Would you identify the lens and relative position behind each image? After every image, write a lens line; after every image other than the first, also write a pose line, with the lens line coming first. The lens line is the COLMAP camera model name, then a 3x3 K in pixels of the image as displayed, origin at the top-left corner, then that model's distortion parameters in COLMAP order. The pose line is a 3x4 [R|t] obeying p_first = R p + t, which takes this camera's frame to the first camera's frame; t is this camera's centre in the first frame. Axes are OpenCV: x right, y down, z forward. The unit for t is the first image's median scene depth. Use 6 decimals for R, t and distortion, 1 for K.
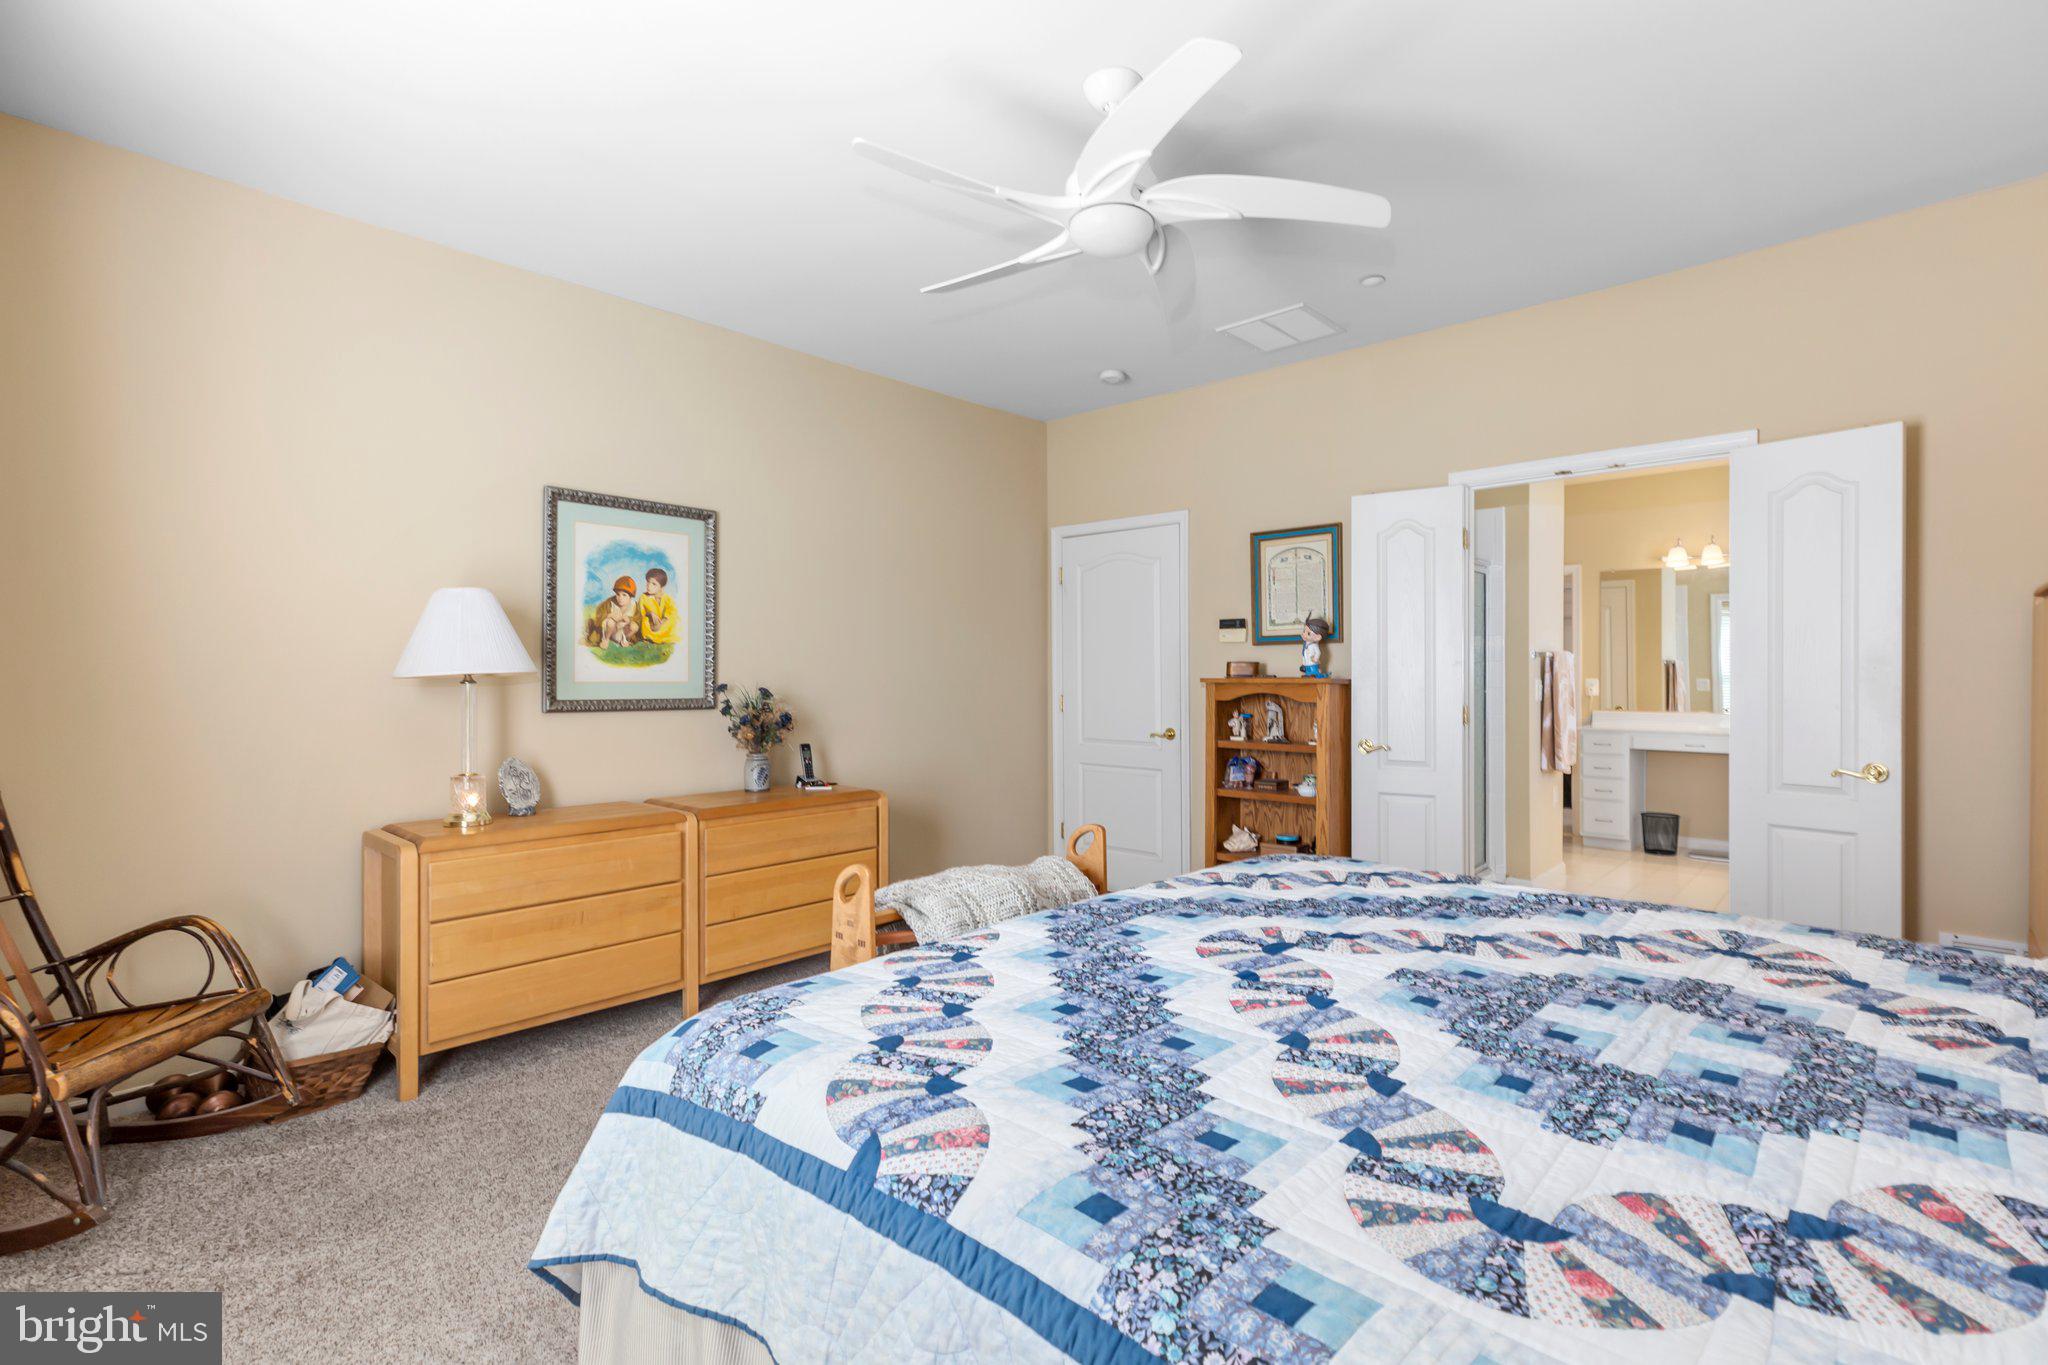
lens RADIAL K [[926.0, 0, 1013.3], [0, 926.0, 678.8], [0, 0, 1]] dist [-0.003662, 0.002594]
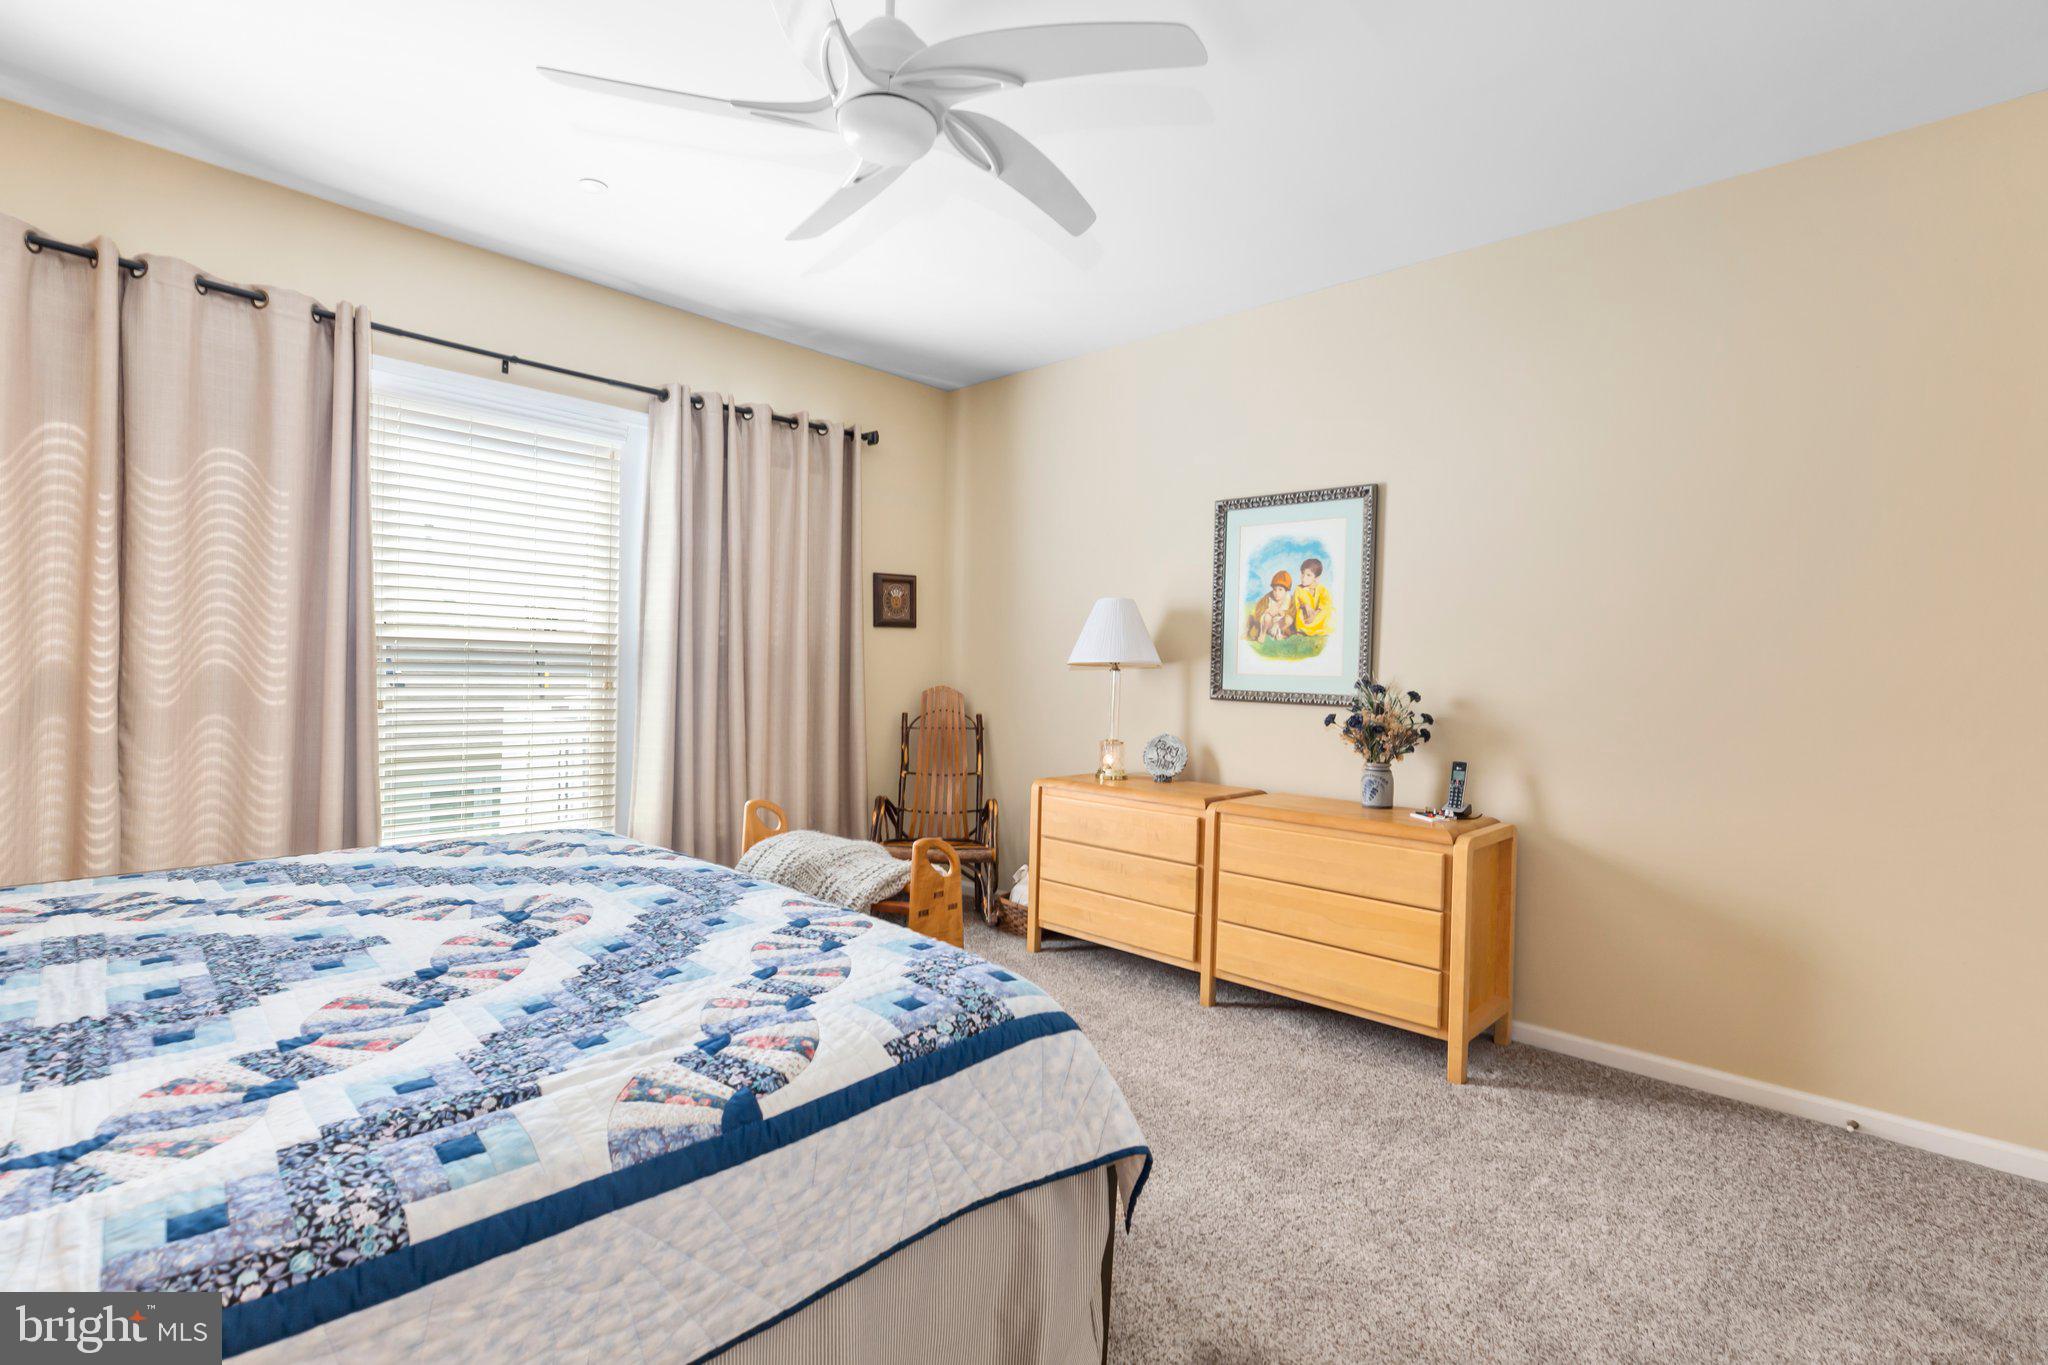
lens RADIAL K [[926.0, 0, 1013.5], [0, 926.0, 676.2], [0, 0, 1]] dist [-0.003662, 0.002594]
pose [[0.016892, 0.011644, -0.999790, 0.602315], [-0.026001, 0.999599, 0.011202, 0.001208], [0.999519, 0.025807, 0.017188, 0.700968]]
